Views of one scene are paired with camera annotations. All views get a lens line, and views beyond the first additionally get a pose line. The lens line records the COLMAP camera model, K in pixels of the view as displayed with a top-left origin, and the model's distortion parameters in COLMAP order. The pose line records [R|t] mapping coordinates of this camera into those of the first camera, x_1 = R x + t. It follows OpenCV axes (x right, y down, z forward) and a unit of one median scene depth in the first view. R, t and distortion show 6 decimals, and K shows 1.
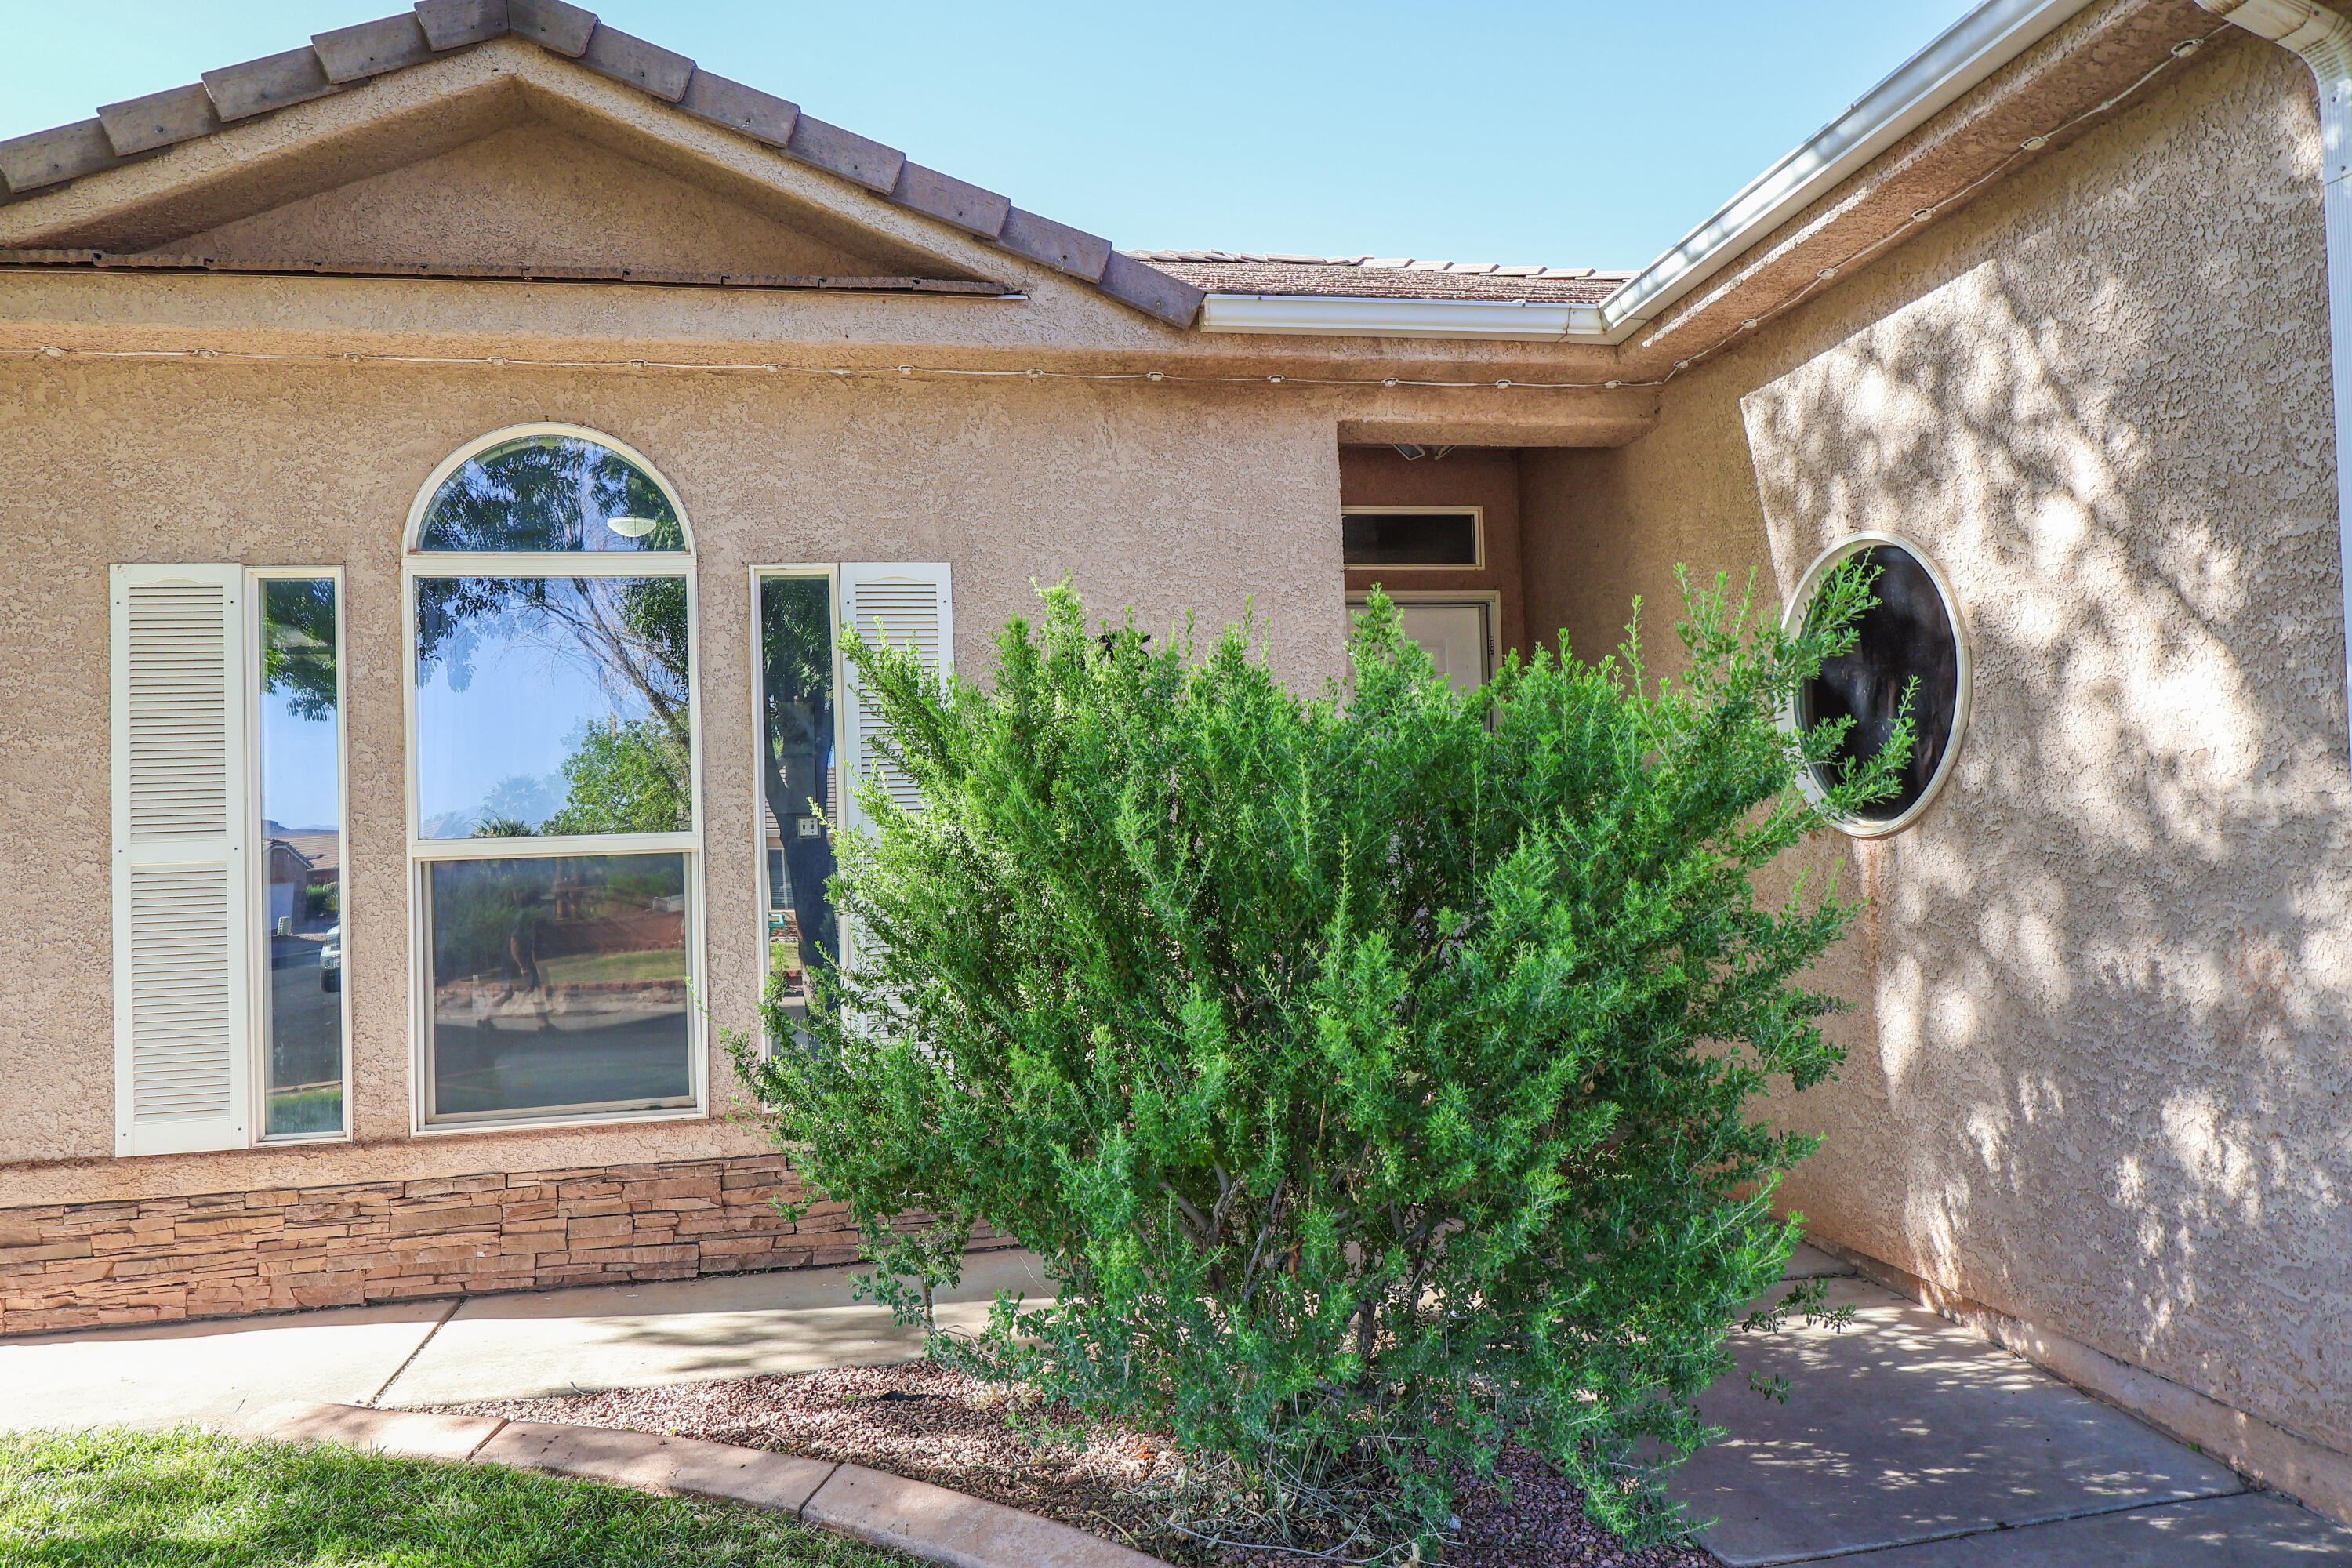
lens RADIAL K [[1529.2, 0, 1173.1], [0, 1529.2, 784.0], [0, 0, 1]] dist [0.008998, -0.002306]
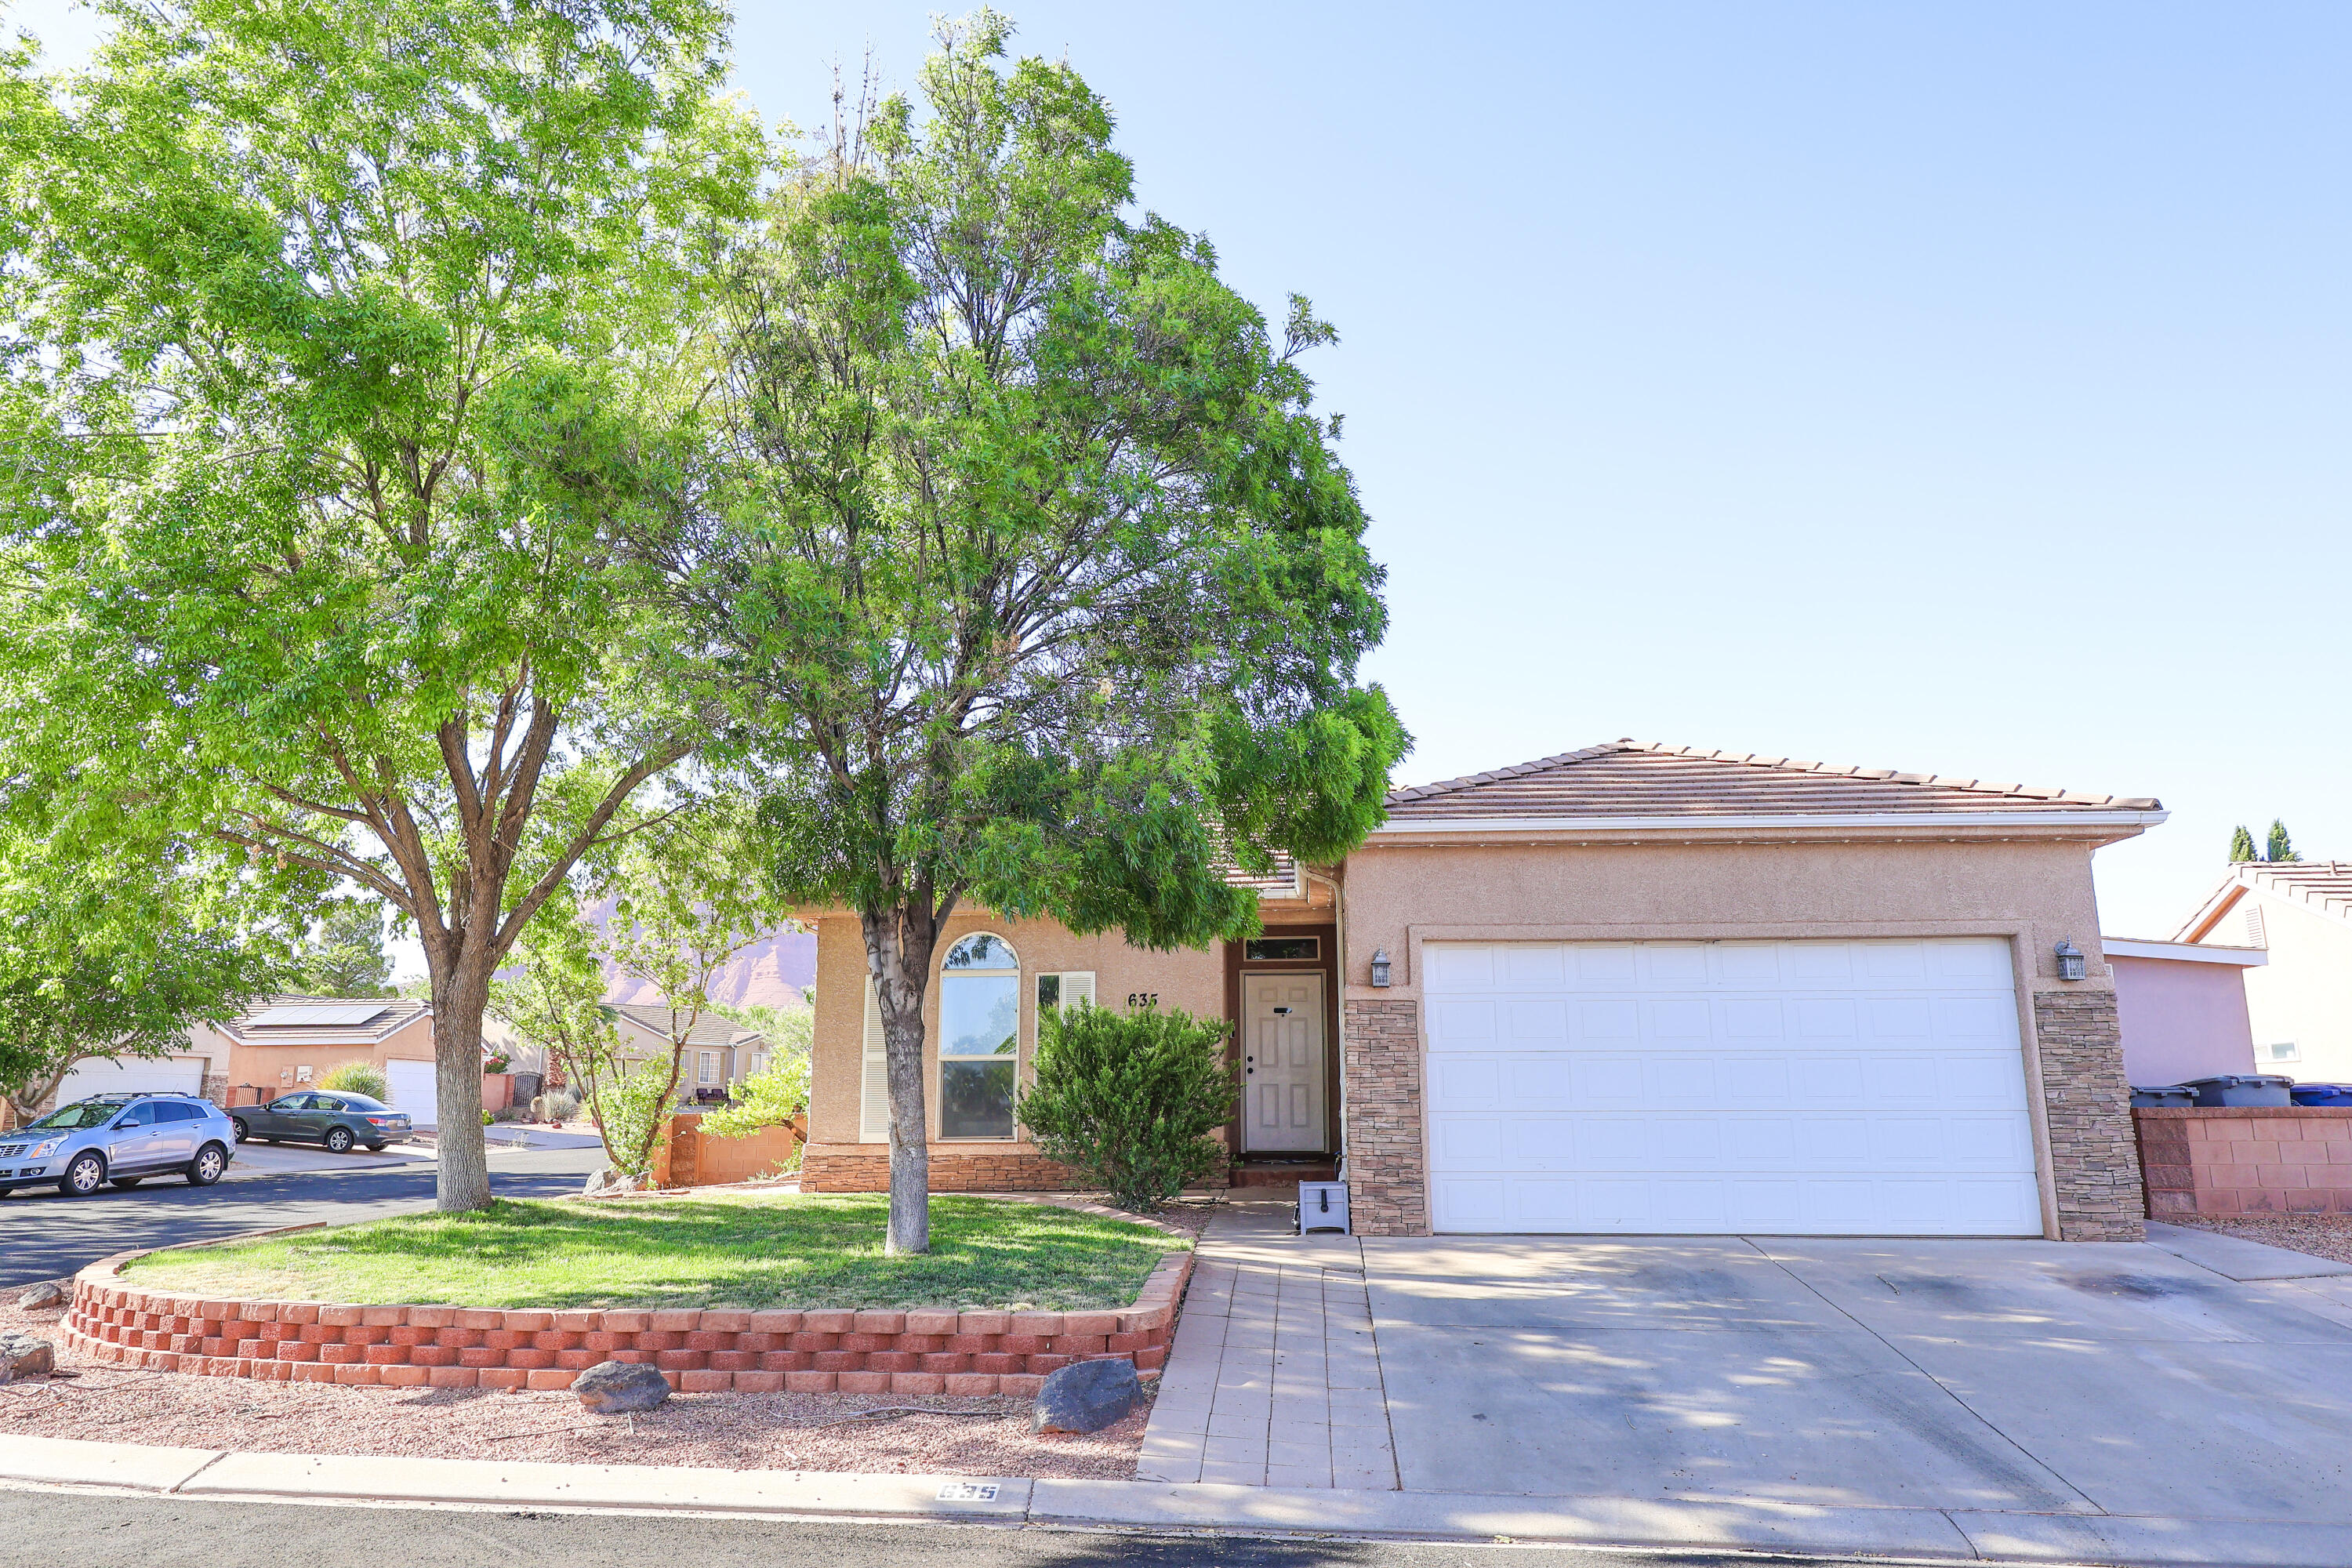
lens RADIAL K [[1549.4, 0, 1176.0], [0, 1549.4, 784.0], [0, 0, 1]] dist [0.013775, -0.006650]
pose [[0.964520, -0.025616, -0.262766, 0.936039], [-0.018818, 0.986080, -0.165203, 0.002790], [0.263340, 0.164286, 0.950611, -2.243762]]
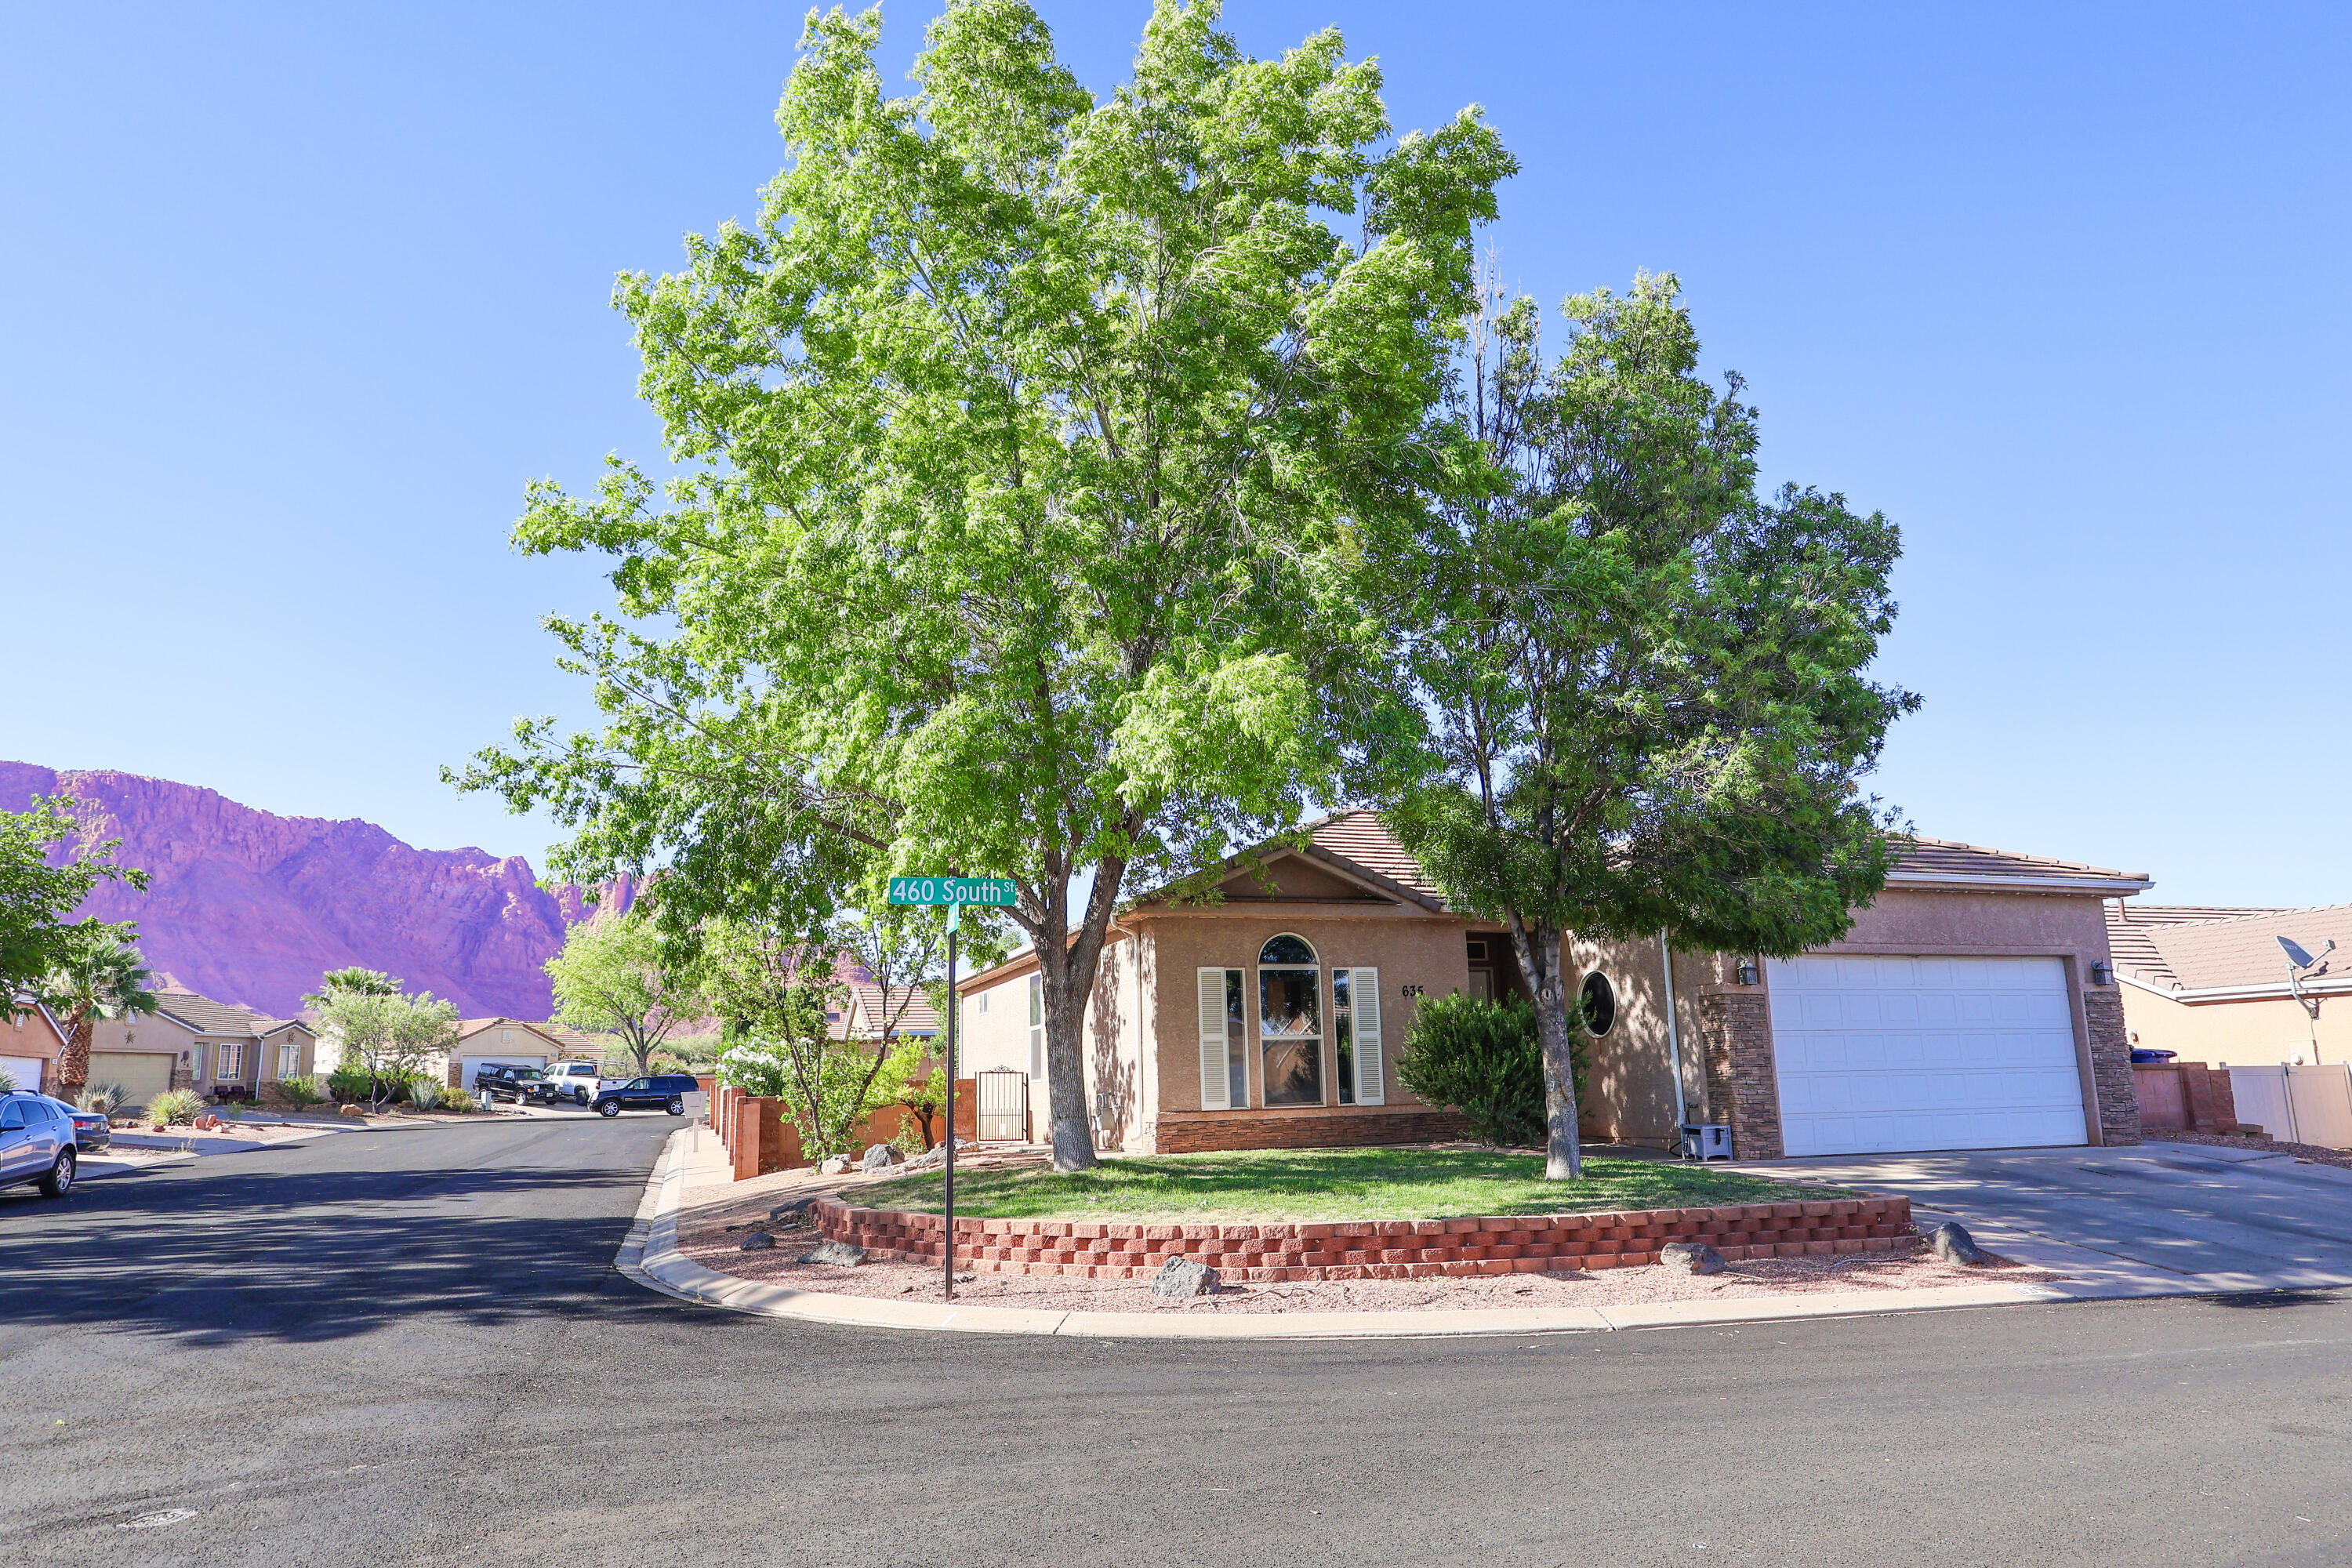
lens RADIAL K [[1551.4, 0, 1176.0], [0, 1551.4, 784.0], [0, 0, 1]] dist [0.023122, -0.002738]
pose [[0.989451, 0.036338, 0.140234, -1.317272], [-0.012980, 0.986373, -0.164011, 0.056756], [-0.144283, 0.160461, 0.976440, -3.107850]]
